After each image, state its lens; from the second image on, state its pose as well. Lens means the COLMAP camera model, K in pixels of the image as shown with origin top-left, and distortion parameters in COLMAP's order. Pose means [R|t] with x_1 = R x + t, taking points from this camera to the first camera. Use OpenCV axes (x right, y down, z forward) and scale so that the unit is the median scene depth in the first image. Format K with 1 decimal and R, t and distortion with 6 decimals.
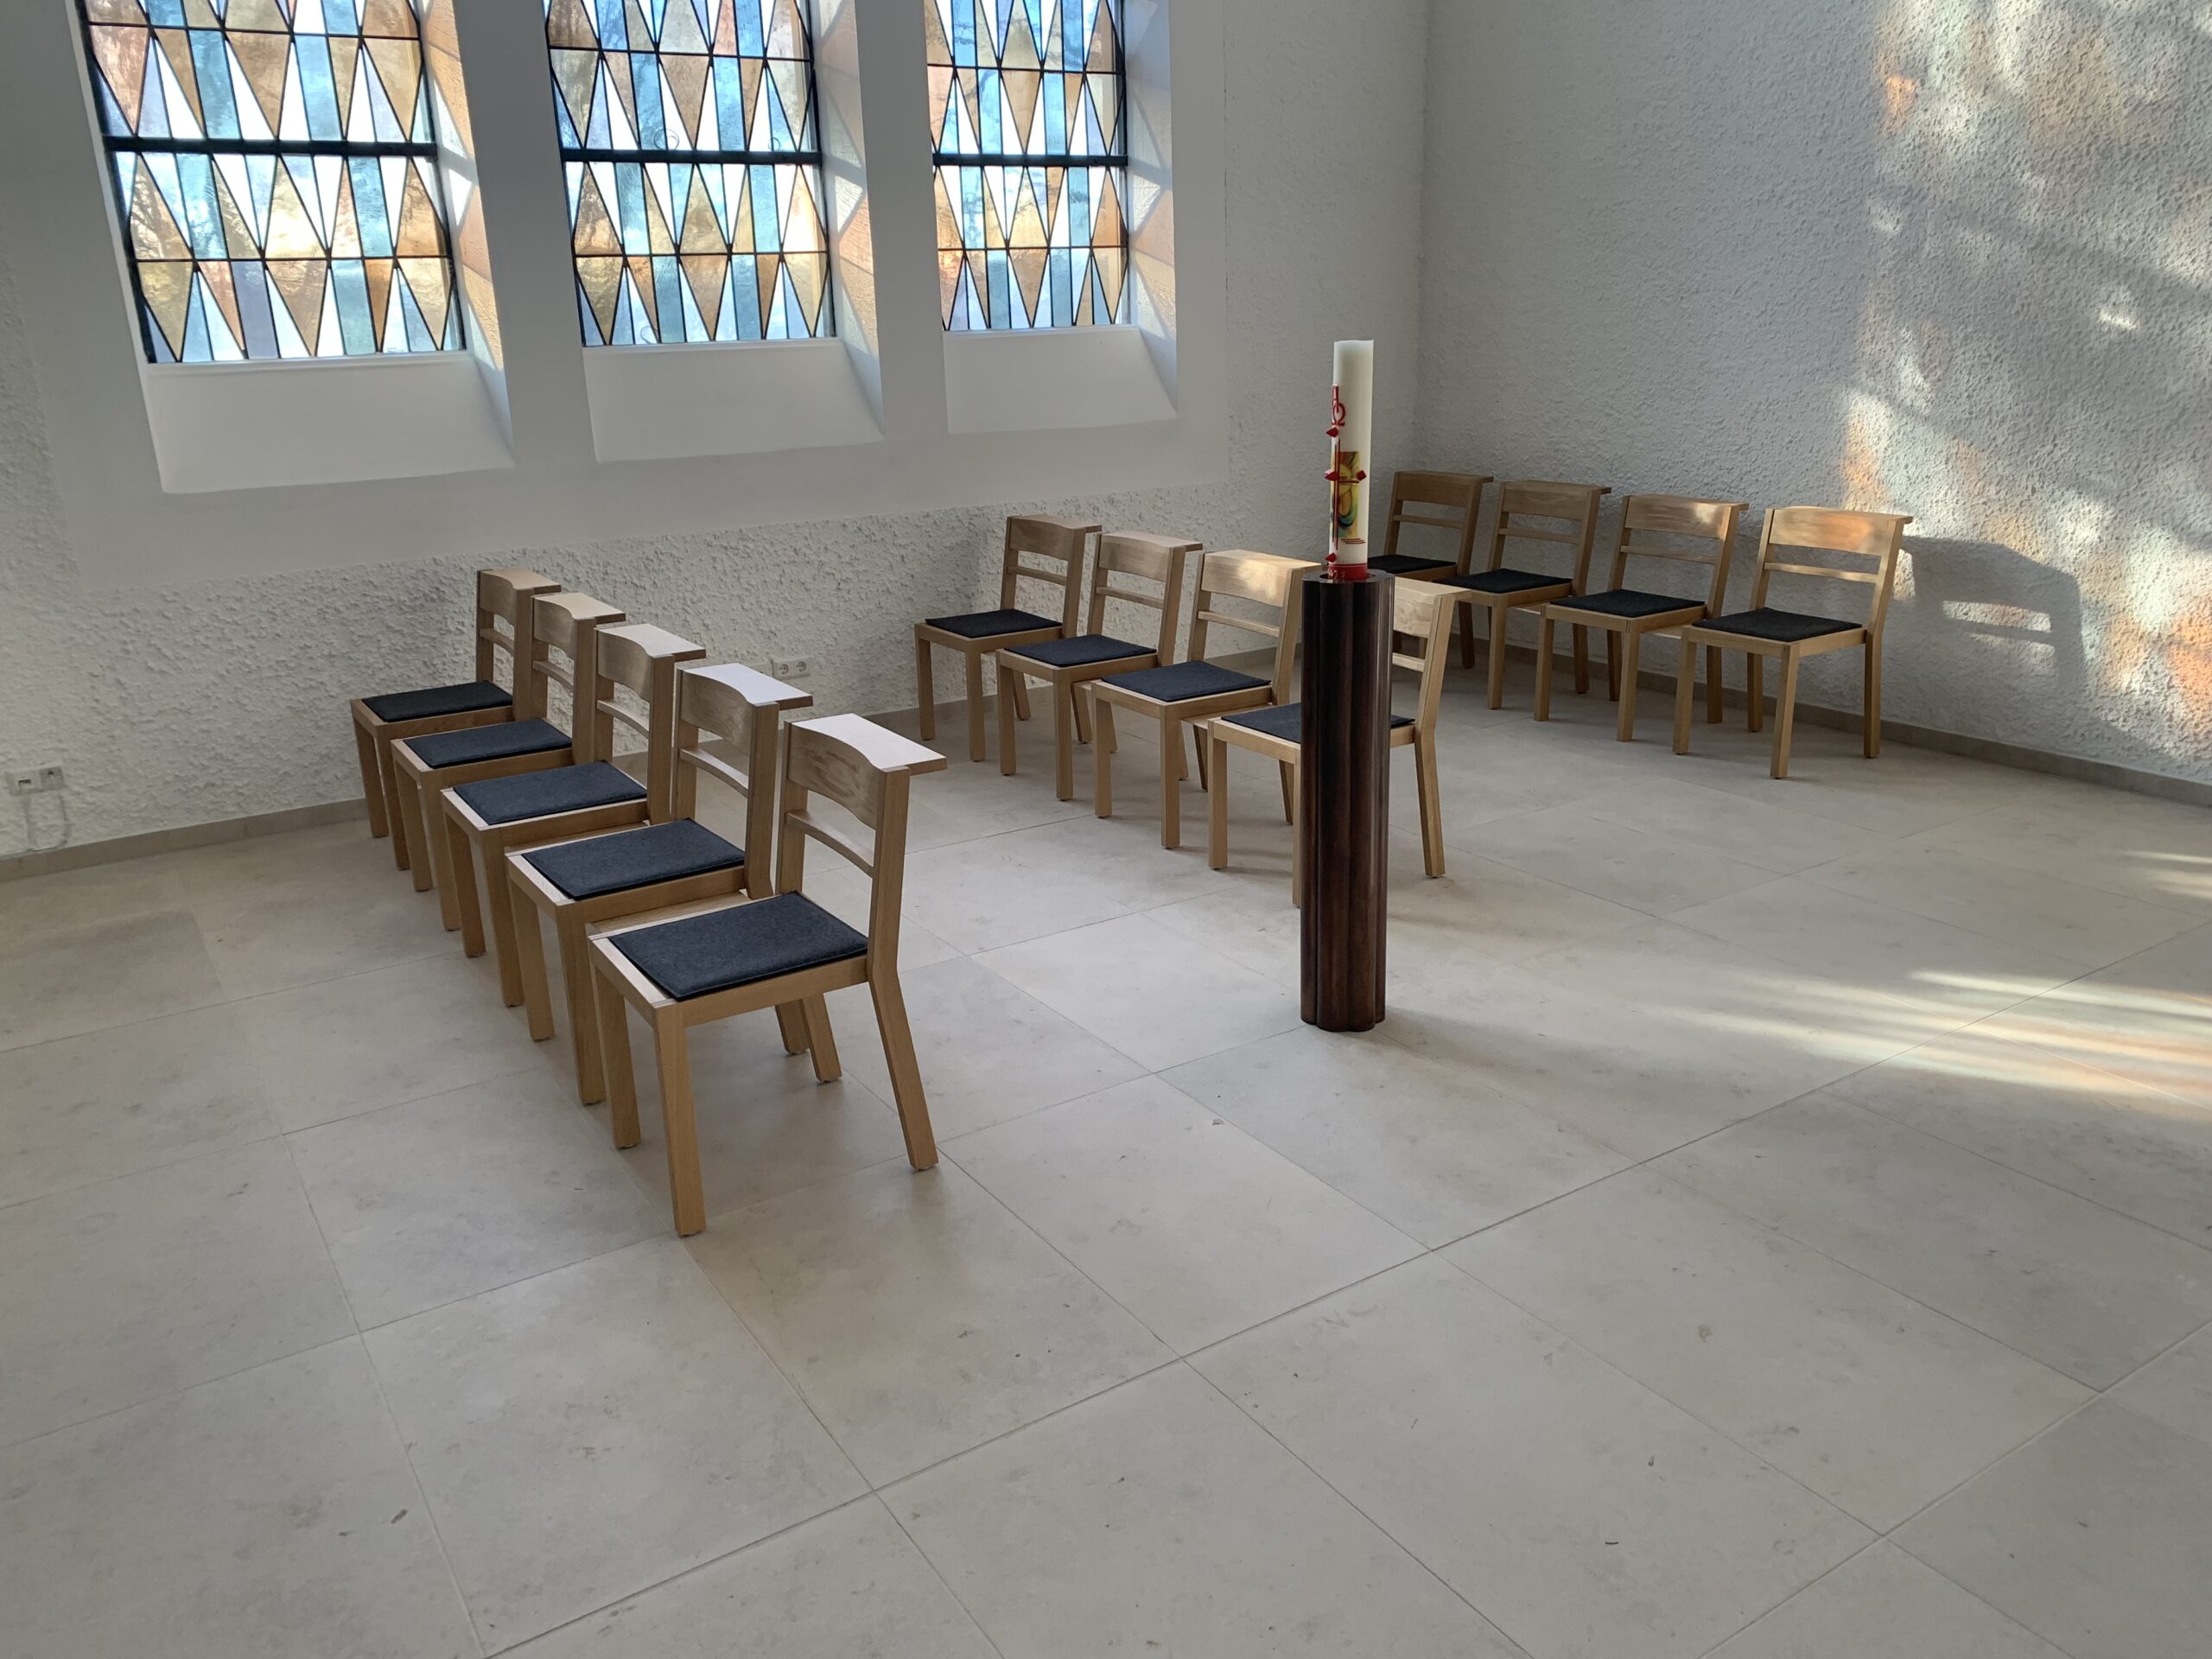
lens RADIAL K [[1681.5, 0, 1095.7], [0, 1681.5, 827.6], [0, 0, 1]] dist [0.047037, -0.058100]
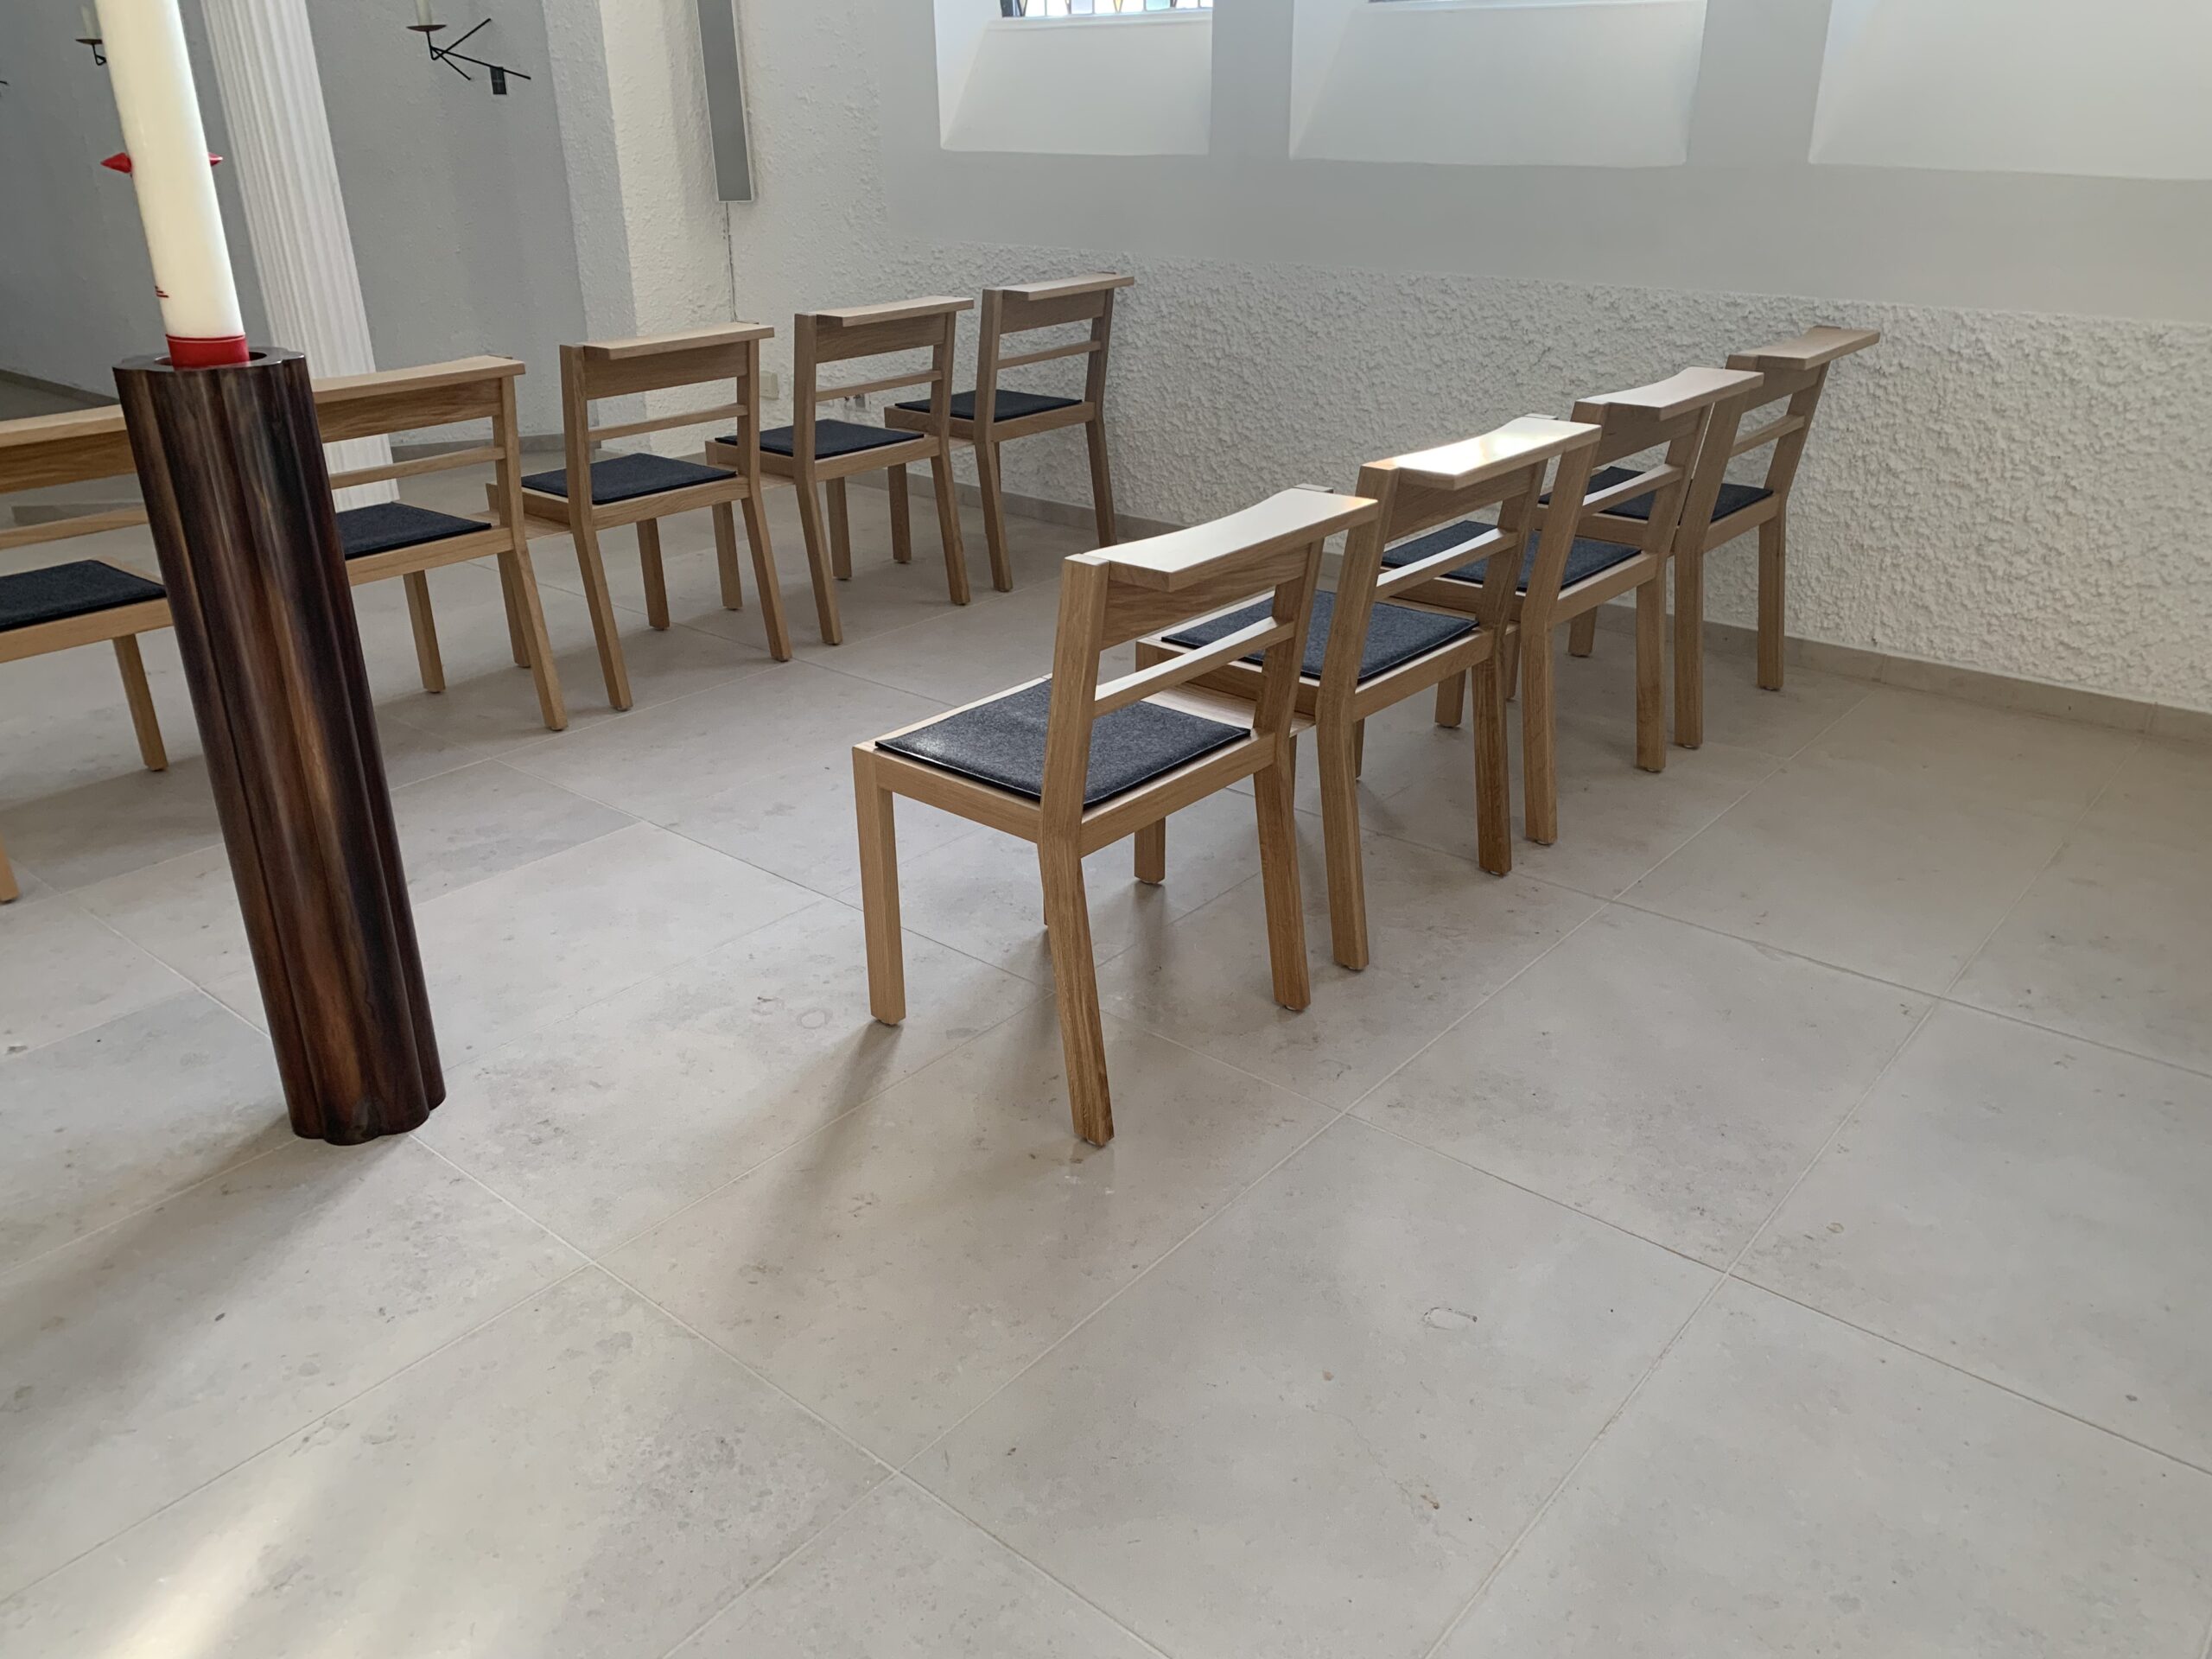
lens RADIAL K [[1681.5, 0, 1099.9], [0, 1681.5, 840.8], [0, 0, 1]] dist [0.047037, -0.058100]
pose [[0.294896, 0.414655, -0.860870, 0.474569], [-0.286080, 0.897923, 0.334504, -0.168776], [0.911699, 0.147634, 0.383418, 0.666273]]
